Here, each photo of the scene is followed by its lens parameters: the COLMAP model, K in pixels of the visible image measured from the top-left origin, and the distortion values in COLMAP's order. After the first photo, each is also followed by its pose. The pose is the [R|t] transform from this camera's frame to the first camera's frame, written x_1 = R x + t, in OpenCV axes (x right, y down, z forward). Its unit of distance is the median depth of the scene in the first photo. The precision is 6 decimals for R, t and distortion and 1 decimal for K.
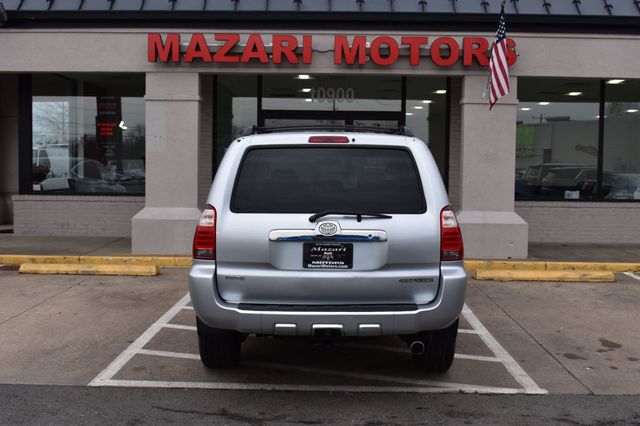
lens RADIAL K [[767.2, 0, 320.0], [0, 767.2, 213.0], [0, 0, 1]] dist [-0.067959, 0.019518]
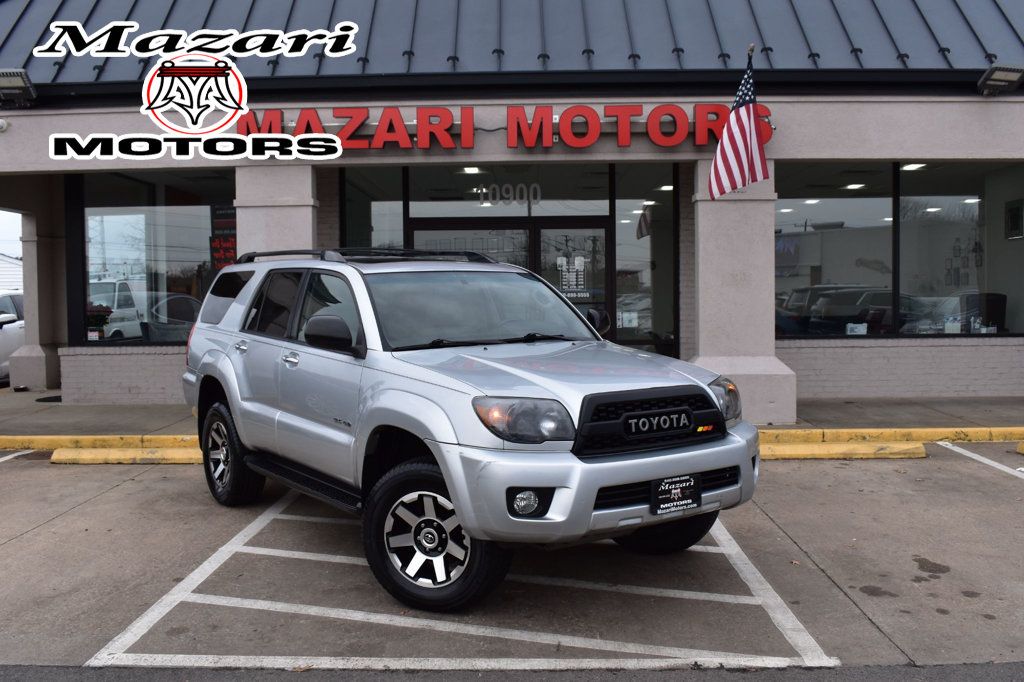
lens RADIAL K [[1011.2, 0, 512.0], [0, 1011.2, 341.0], [0, 0, 1]] dist [-0.080464, -0.001484]
pose [[0.999729, -0.022737, -0.004958, 0.023301], [0.022654, 0.999612, -0.016207, -0.006417], [0.005325, 0.016090, 0.999856, 0.097362]]
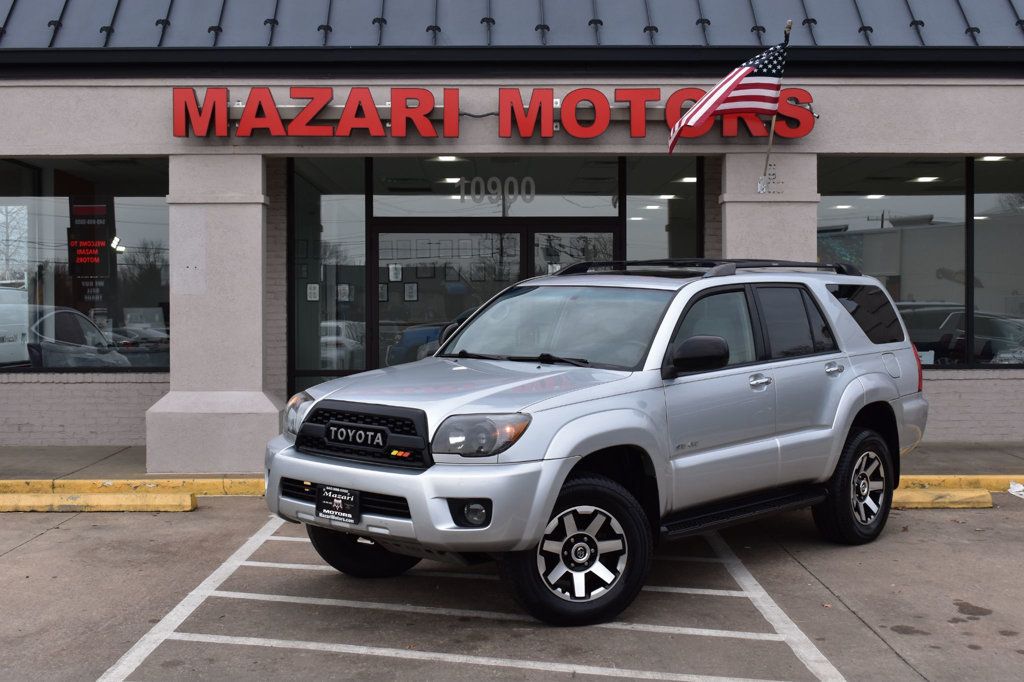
lens RADIAL K [[1413.6, 0, 512.0], [0, 1413.6, 341.0], [0, 0, 1]] dist [-0.037350, -0.006983]
pose [[0.999636, -0.015756, 0.021896, 0.002917], [0.016648, 0.999013, -0.041191, 0.002252], [-0.021225, 0.041541, 0.998911, -0.053984]]
